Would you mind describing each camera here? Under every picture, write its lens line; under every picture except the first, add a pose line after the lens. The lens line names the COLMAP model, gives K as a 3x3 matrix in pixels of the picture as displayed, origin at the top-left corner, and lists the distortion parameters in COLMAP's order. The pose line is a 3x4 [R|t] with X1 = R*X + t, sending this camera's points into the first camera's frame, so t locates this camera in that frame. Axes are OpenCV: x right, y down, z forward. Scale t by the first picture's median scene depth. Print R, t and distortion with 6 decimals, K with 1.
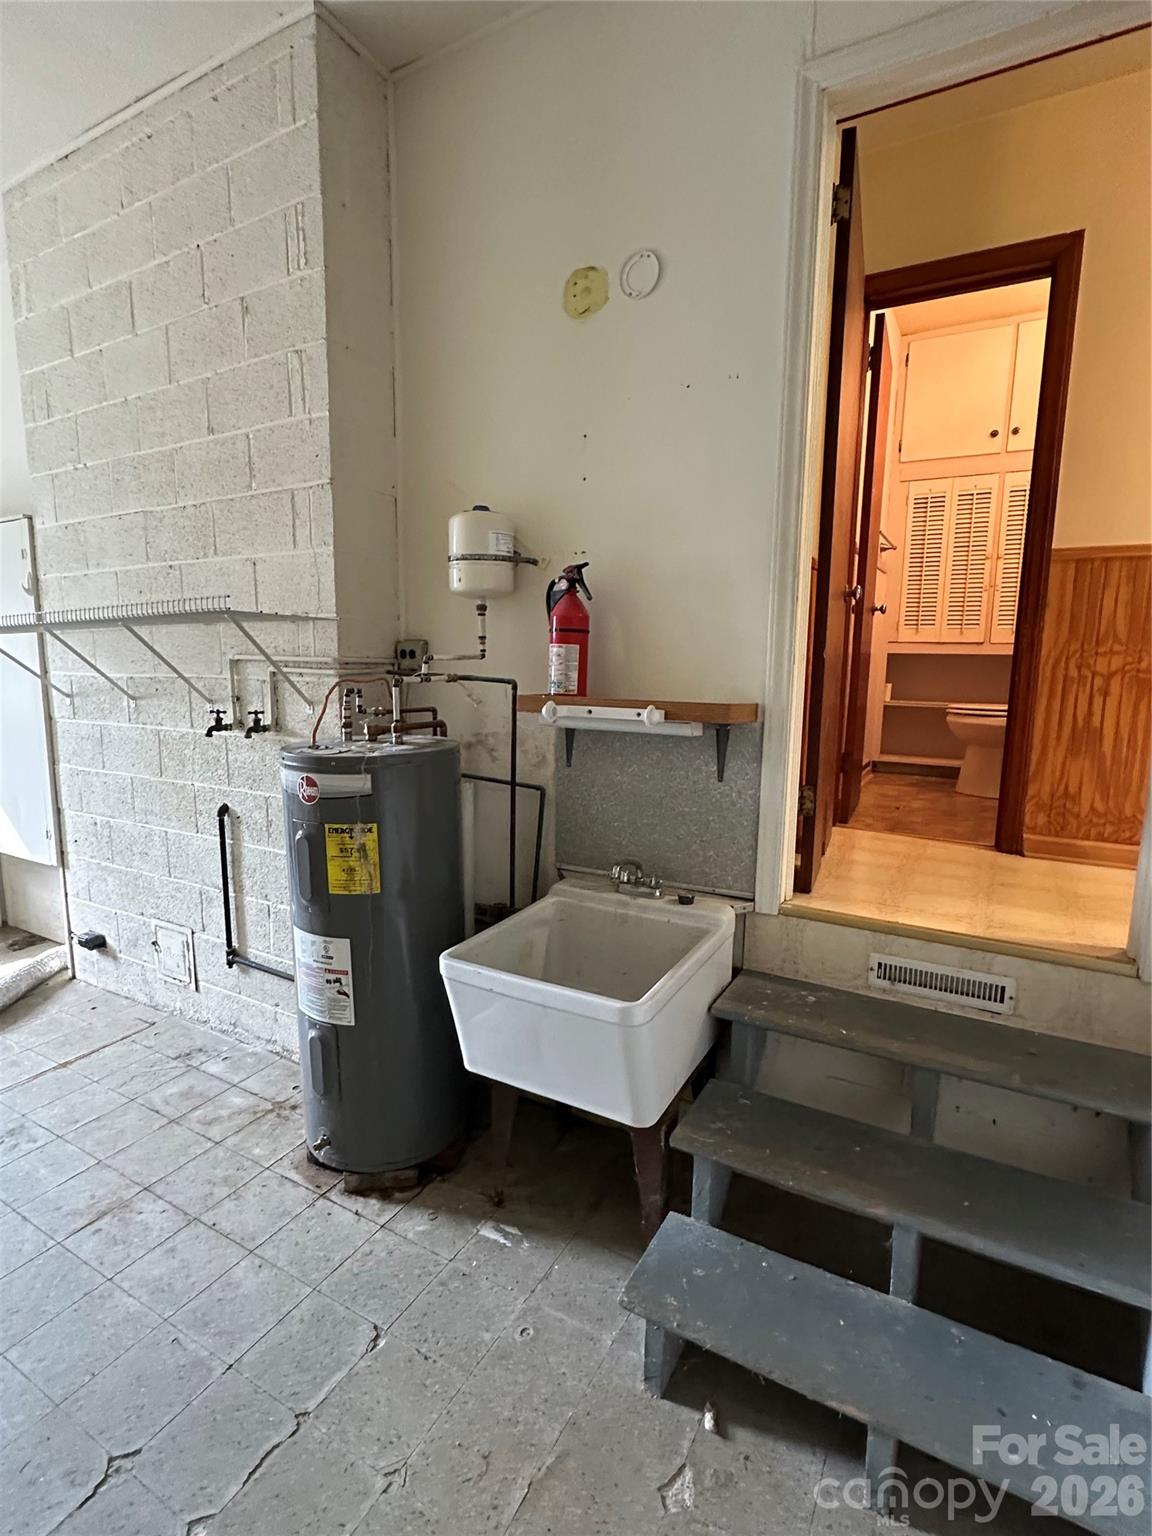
lens RADIAL K [[750.3, 0, 574.7], [0, 750.3, 768.3], [0, 0, 1]] dist [0.001127, -0.000377]
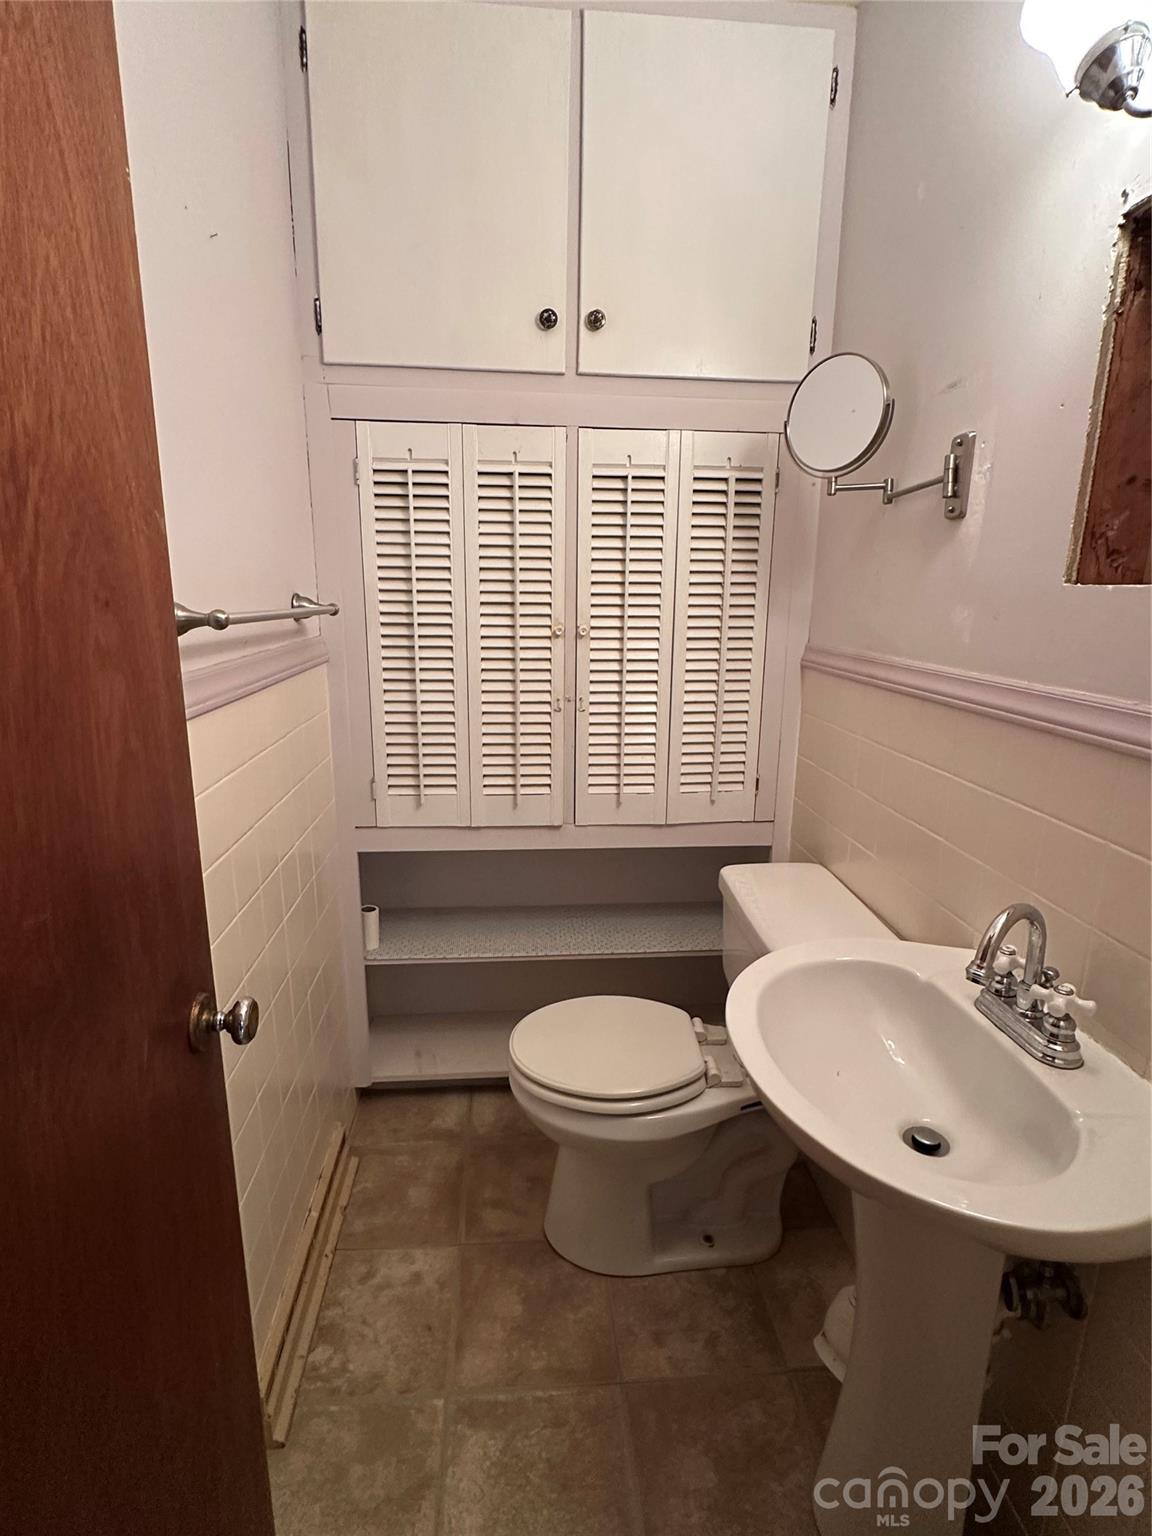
lens RADIAL K [[750.3, 0, 575.3], [0, 750.3, 765.4], [0, 0, 1]] dist [0.001127, -0.000377]
pose [[0.832437, -0.126329, 0.539527, 0.321316], [0.084623, 0.991227, 0.101528, -0.246676], [-0.547620, -0.038859, 0.835825, 0.635868]]
